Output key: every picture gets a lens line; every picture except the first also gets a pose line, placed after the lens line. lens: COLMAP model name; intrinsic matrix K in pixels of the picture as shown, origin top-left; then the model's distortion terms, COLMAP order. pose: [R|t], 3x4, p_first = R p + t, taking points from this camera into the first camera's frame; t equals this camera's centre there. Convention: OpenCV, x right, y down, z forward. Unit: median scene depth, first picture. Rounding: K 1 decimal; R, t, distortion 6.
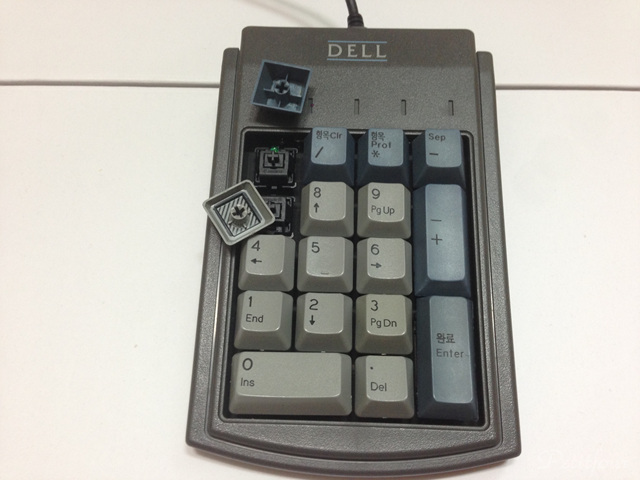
lens RADIAL K [[588.5, 0, 320.0], [0, 588.5, 240.0], [0, 0, 1]] dist [-0.005767, -0.001479]
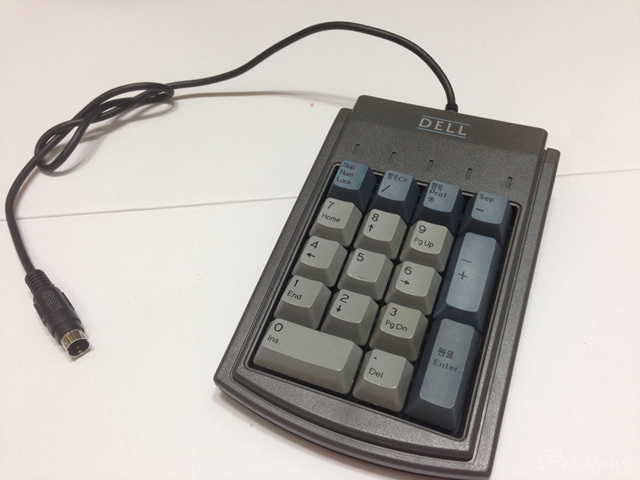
lens RADIAL K [[588.5, 0, 320.0], [0, 588.5, 240.0], [0, 0, 1]] dist [-0.005767, -0.001479]
pose [[0.943724, 0.228754, -0.238864, 0.187691], [-0.274078, 0.945145, -0.177711, 0.209648], [0.185109, 0.233178, 0.954653, -0.172342]]
